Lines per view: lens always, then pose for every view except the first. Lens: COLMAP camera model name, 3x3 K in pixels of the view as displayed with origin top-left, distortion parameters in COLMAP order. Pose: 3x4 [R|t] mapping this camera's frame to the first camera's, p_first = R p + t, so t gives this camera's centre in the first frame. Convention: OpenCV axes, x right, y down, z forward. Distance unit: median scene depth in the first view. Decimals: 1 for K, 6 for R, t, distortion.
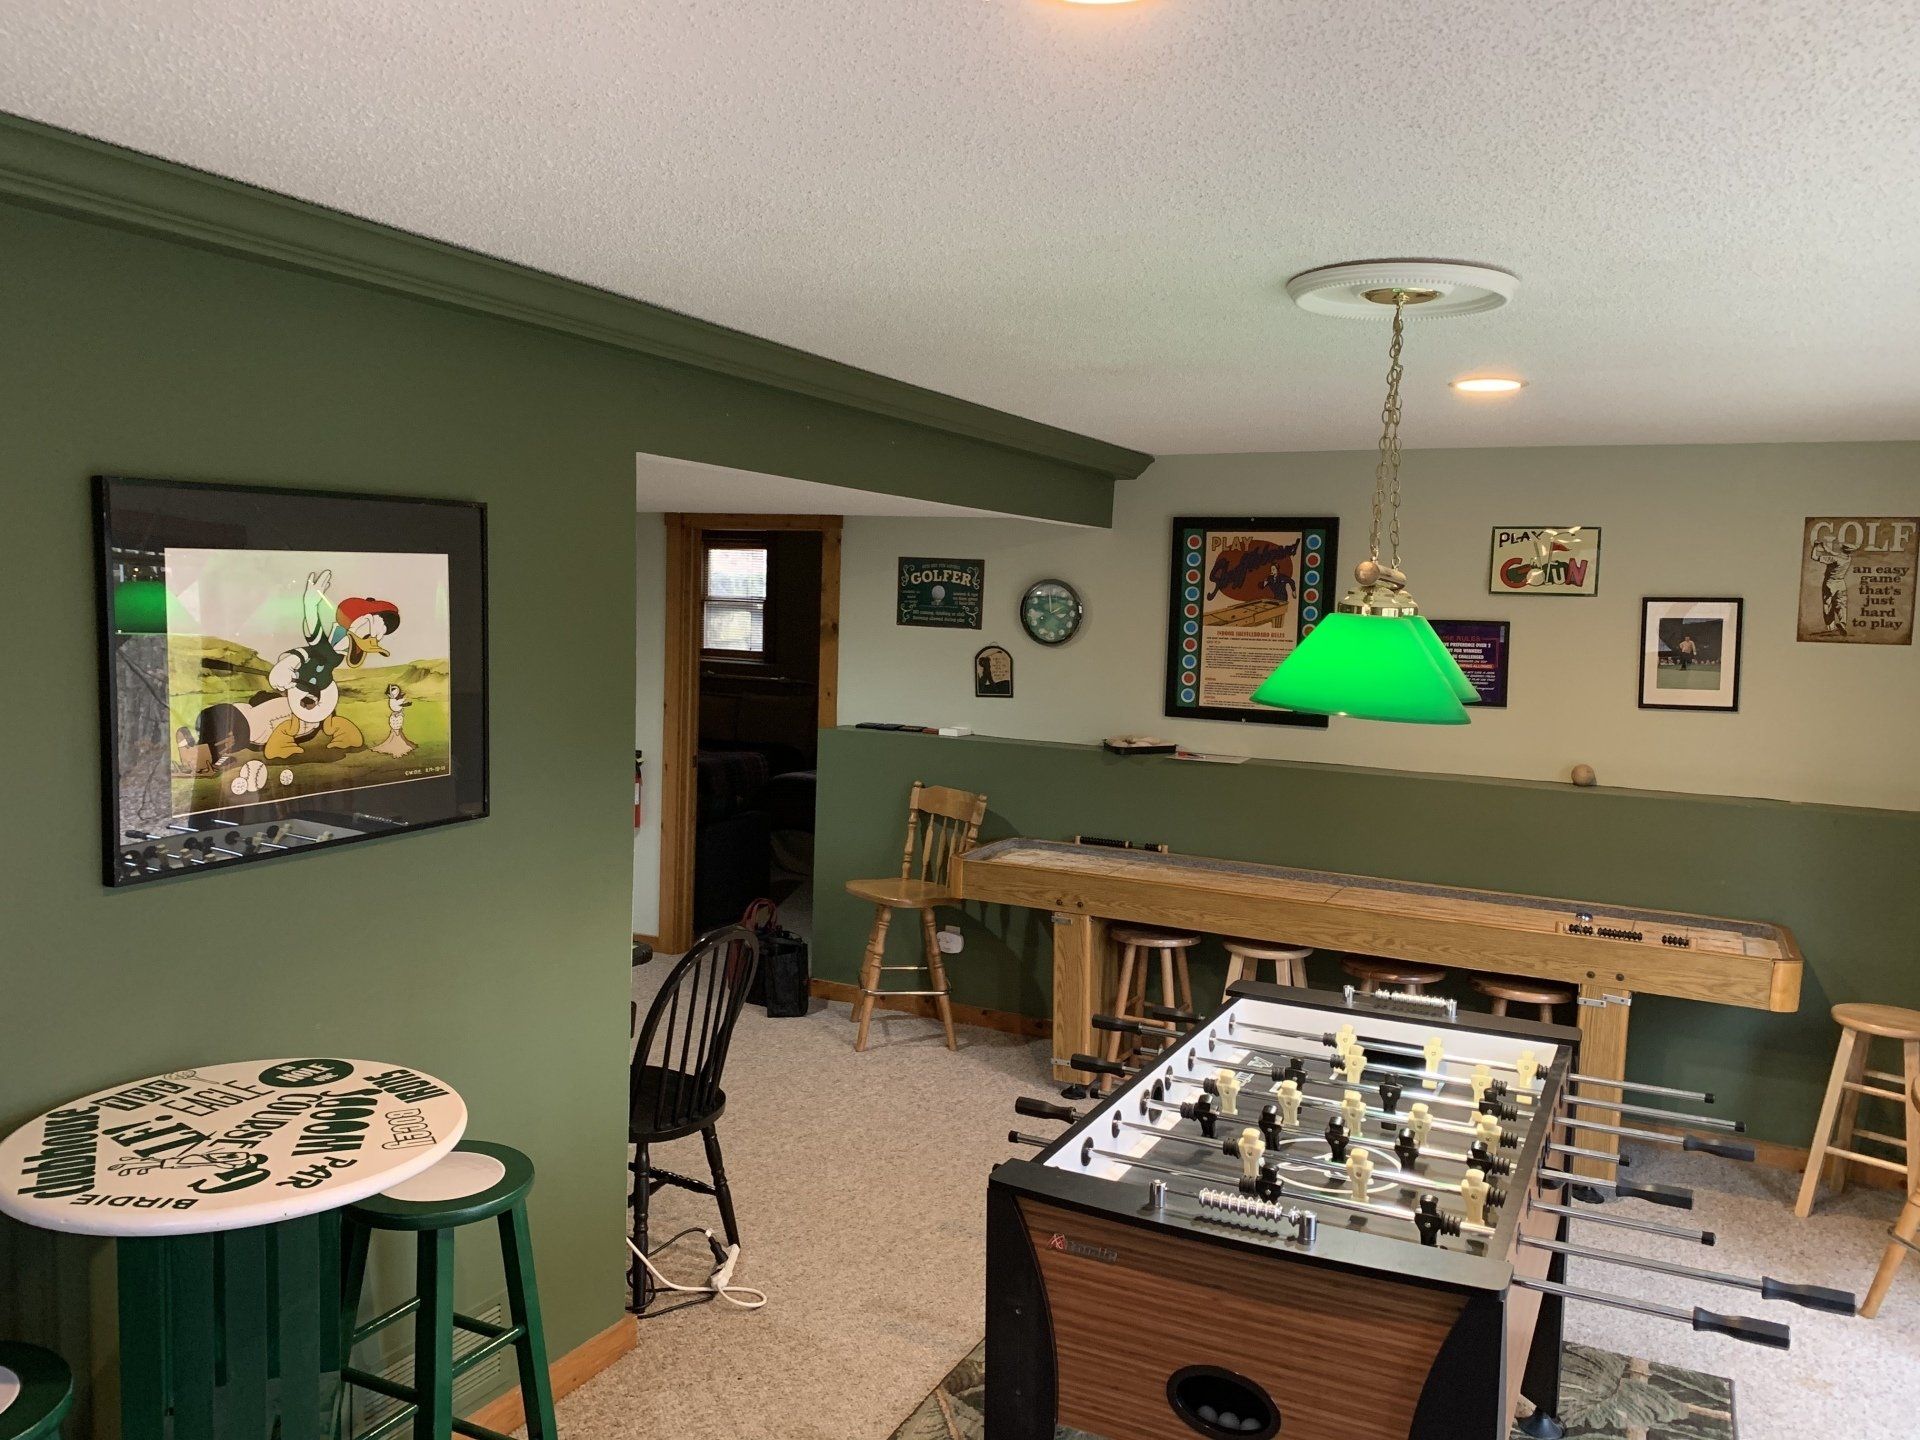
lens RADIAL K [[1468.7, 0, 960.0], [0, 1468.7, 720.0], [0, 0, 1]] dist [0.014545, -0.008752]
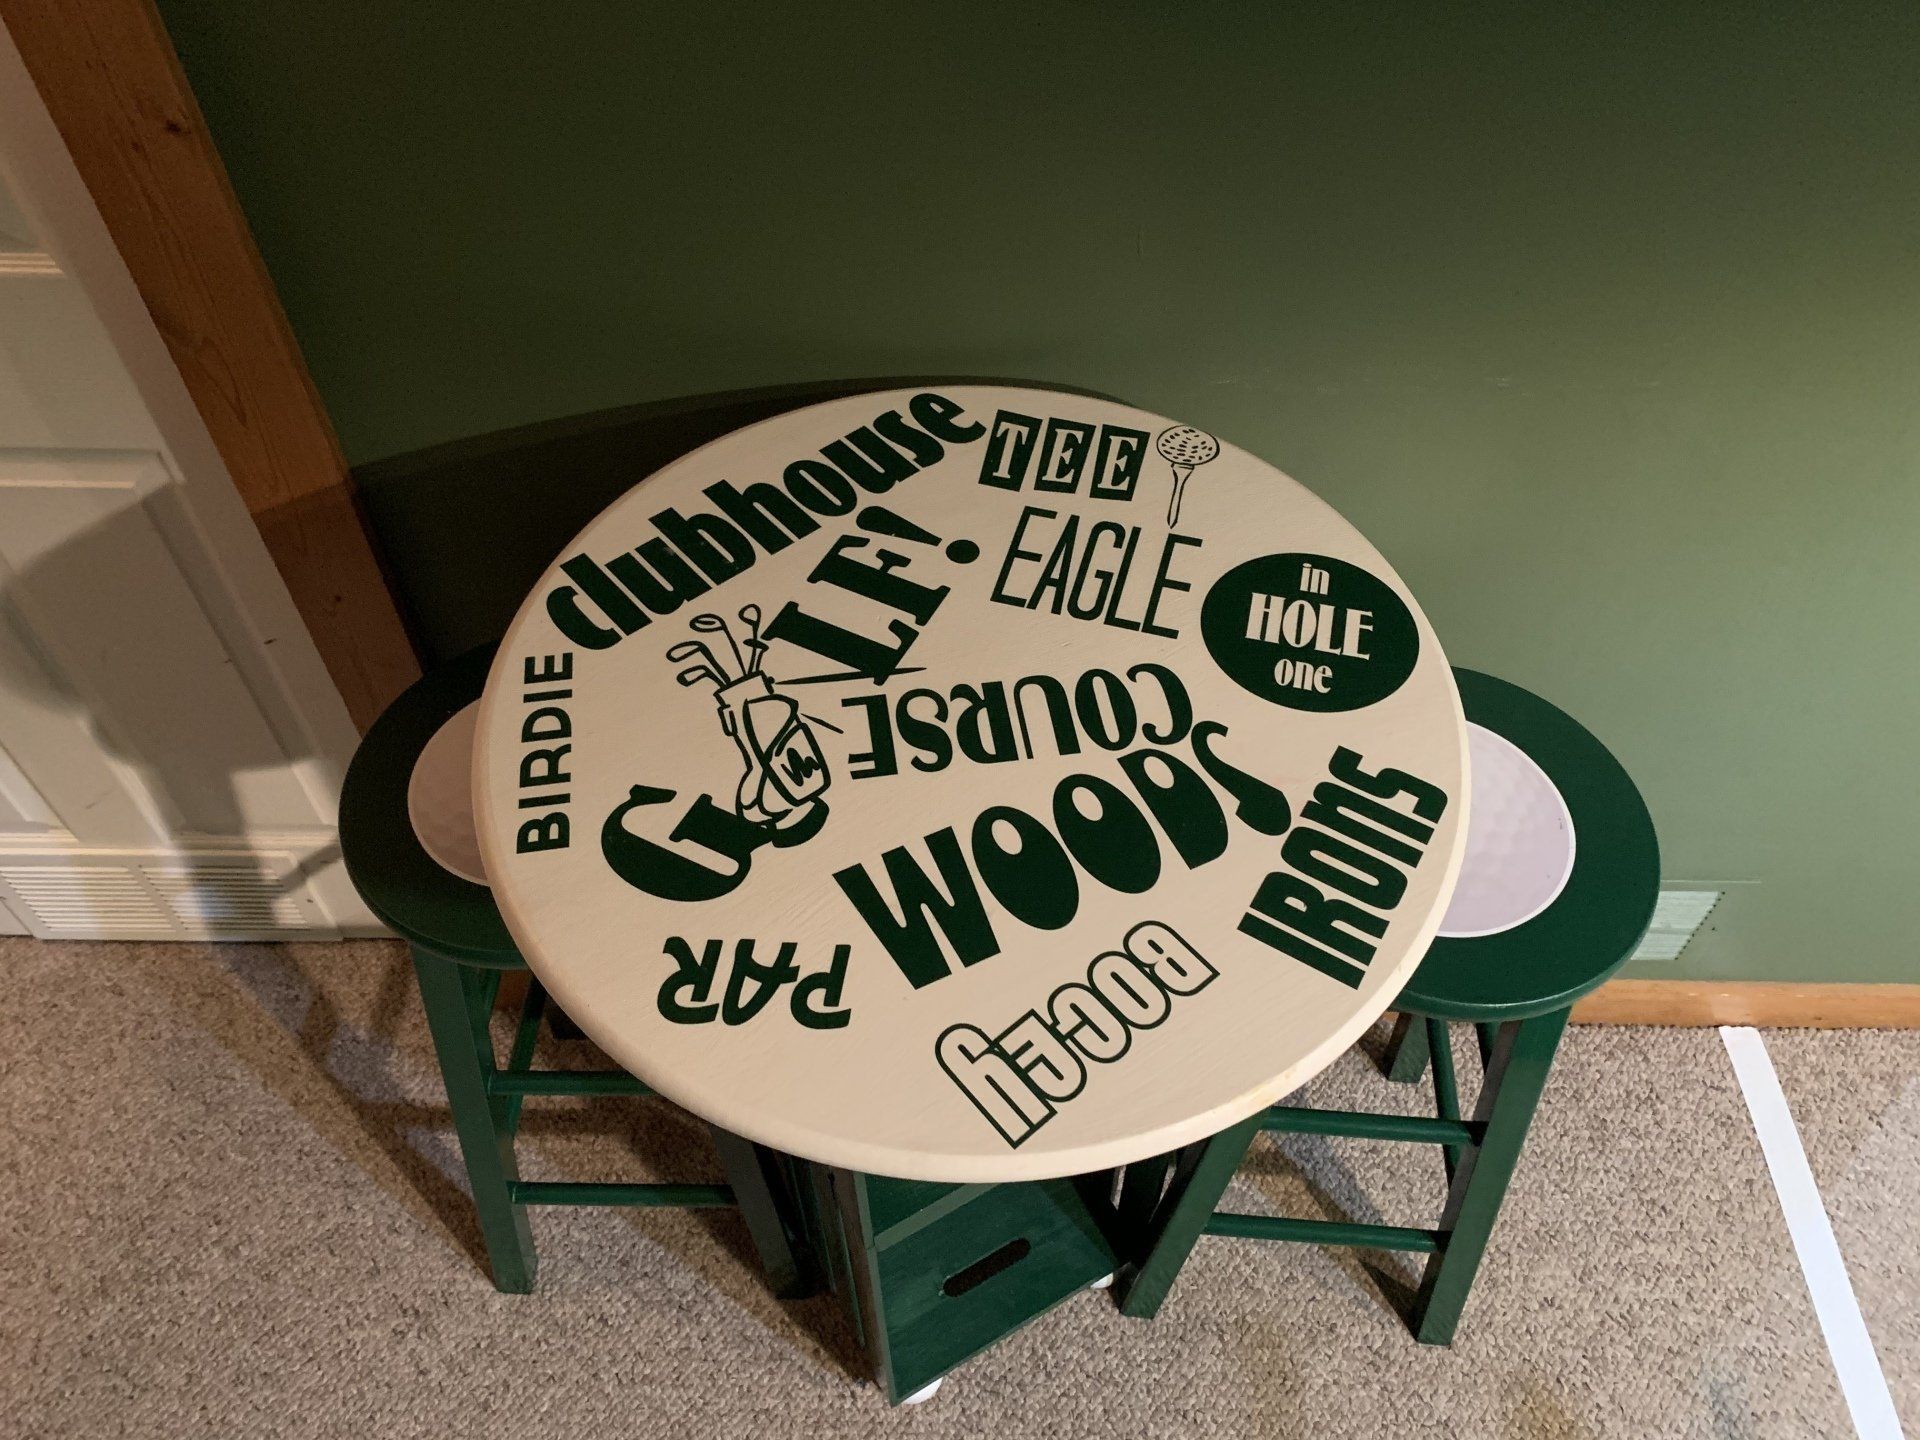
lens RADIAL K [[1434.3, 0, 960.0], [0, 1434.3, 720.0], [0, 0, 1]] dist [0.024799, -0.014333]
pose [[0.203875, 0.741800, -0.638880, -0.209730], [-0.087920, 0.663823, 0.742704, -0.033614], [0.975041, -0.095248, 0.200556, 0.907328]]
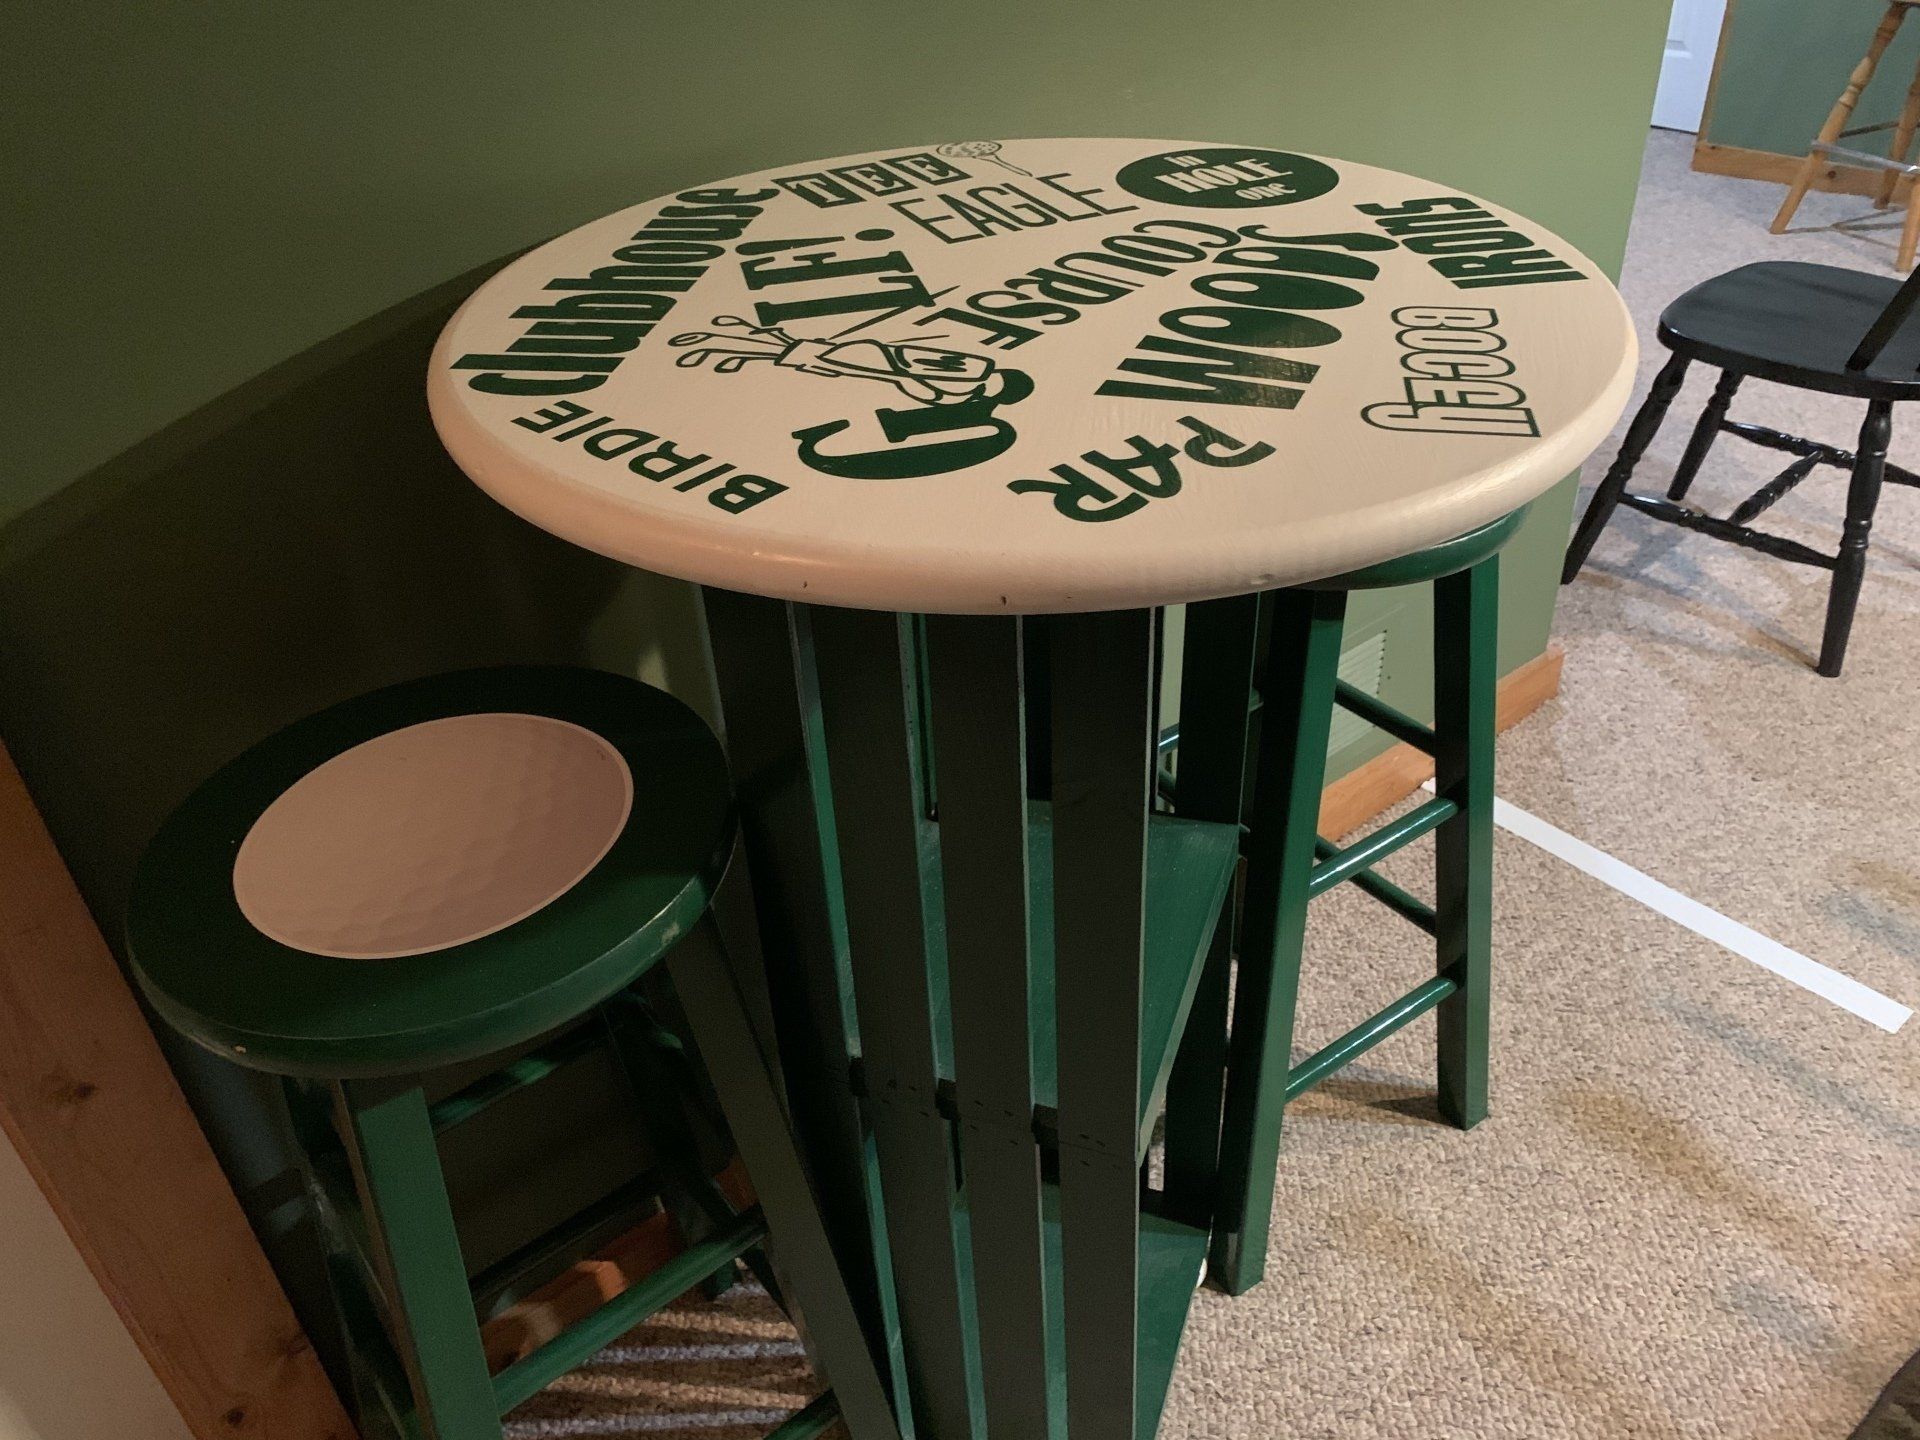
lens RADIAL K [[1468.7, 0, 960.0], [0, 1468.7, 720.0], [0, 0, 1]] dist [0.014545, -0.008752]
pose [[0.780509, 0.305673, -0.545316, -0.262988], [0.008152, 0.867253, 0.497801, 0.185736], [0.625091, -0.392984, 0.674407, 0.694711]]
